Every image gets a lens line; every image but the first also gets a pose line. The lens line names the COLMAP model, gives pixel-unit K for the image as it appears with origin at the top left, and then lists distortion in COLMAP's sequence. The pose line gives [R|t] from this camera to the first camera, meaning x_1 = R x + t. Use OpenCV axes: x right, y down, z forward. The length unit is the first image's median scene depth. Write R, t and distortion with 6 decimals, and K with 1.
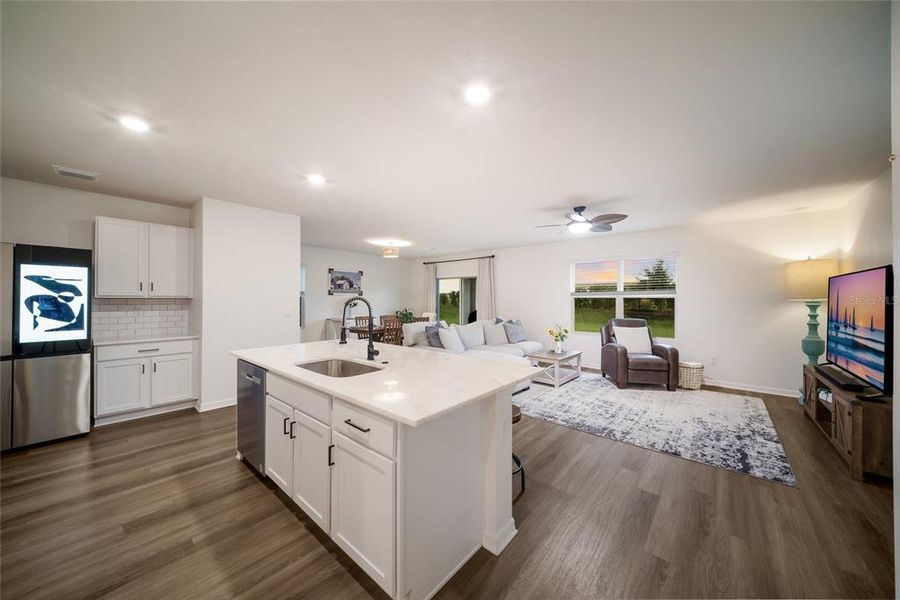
lens RADIAL K [[310.8, 0, 451.0], [0, 310.8, 296.9], [0, 0, 1]] dist [-0.000213, -0.002543]
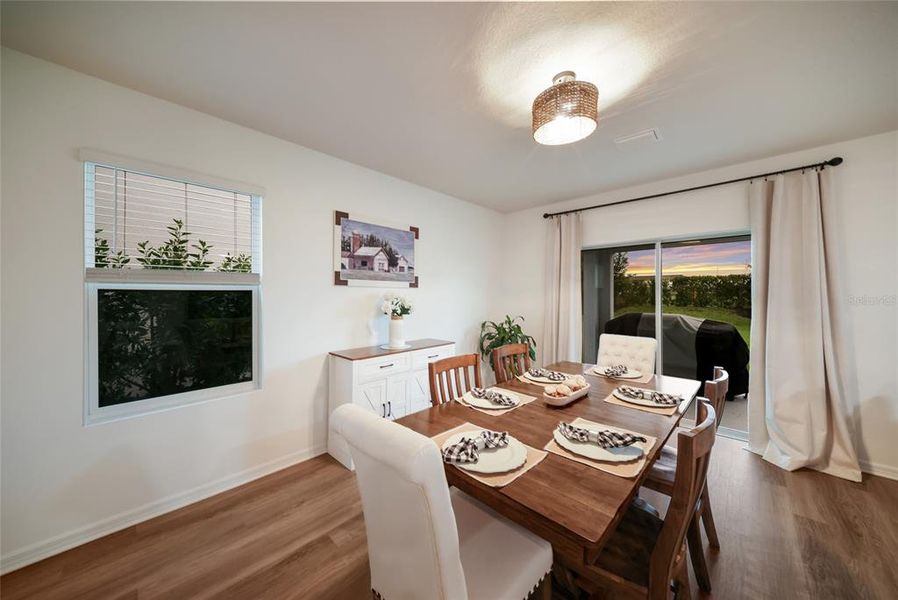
lens RADIAL K [[314.4, 0, 448.6], [0, 314.4, 294.2], [0, 0, 1]] dist [0.006932, -0.000256]
pose [[0.998258, -0.002363, -0.058950, -0.550248], [0.002652, 0.999985, 0.004825, 0.007317], [0.058938, -0.004973, 0.998249, 1.469310]]
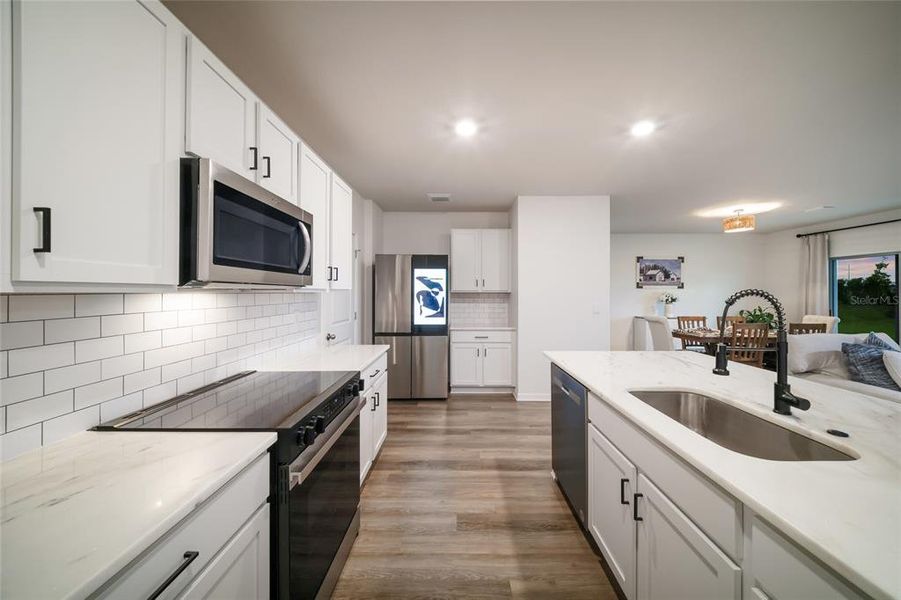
lens RADIAL K [[313.3, 0, 454.9], [0, 313.3, 293.0], [0, 0, 1]] dist [-0.000633, -0.000163]
pose [[0.643043, -0.000743, -0.765830, -0.137334], [0.006632, 0.999967, 0.004598, -0.000953], [0.765802, -0.008036, 0.643027, 0.167833]]
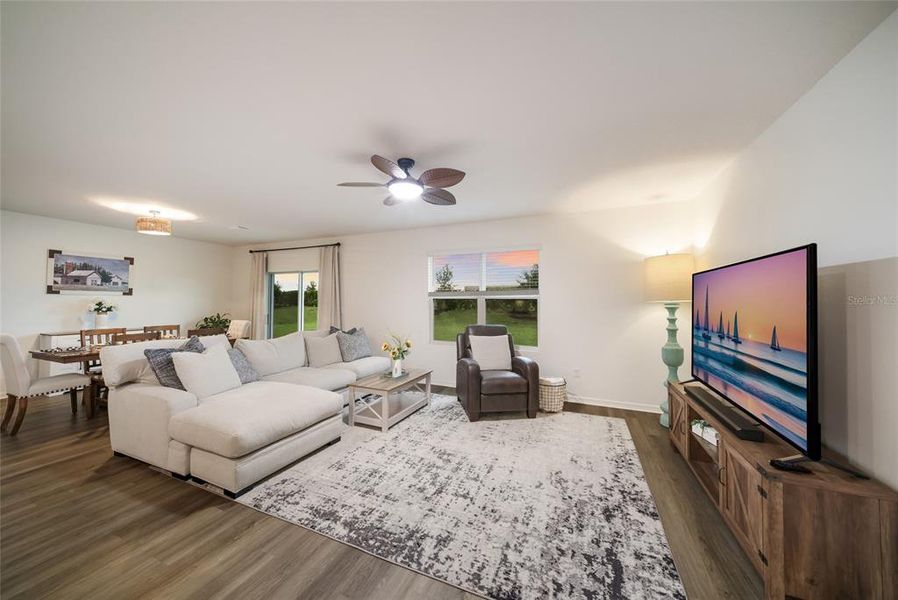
lens RADIAL K [[314.4, 0, 448.6], [0, 314.4, 294.2], [0, 0, 1]] dist [0.006932, -0.000256]
pose [[0.952217, 0.004777, 0.305386, 0.358480], [-0.001587, 0.999942, -0.010691, 0.000272], [-0.305419, 0.009696, 0.952169, 0.409370]]
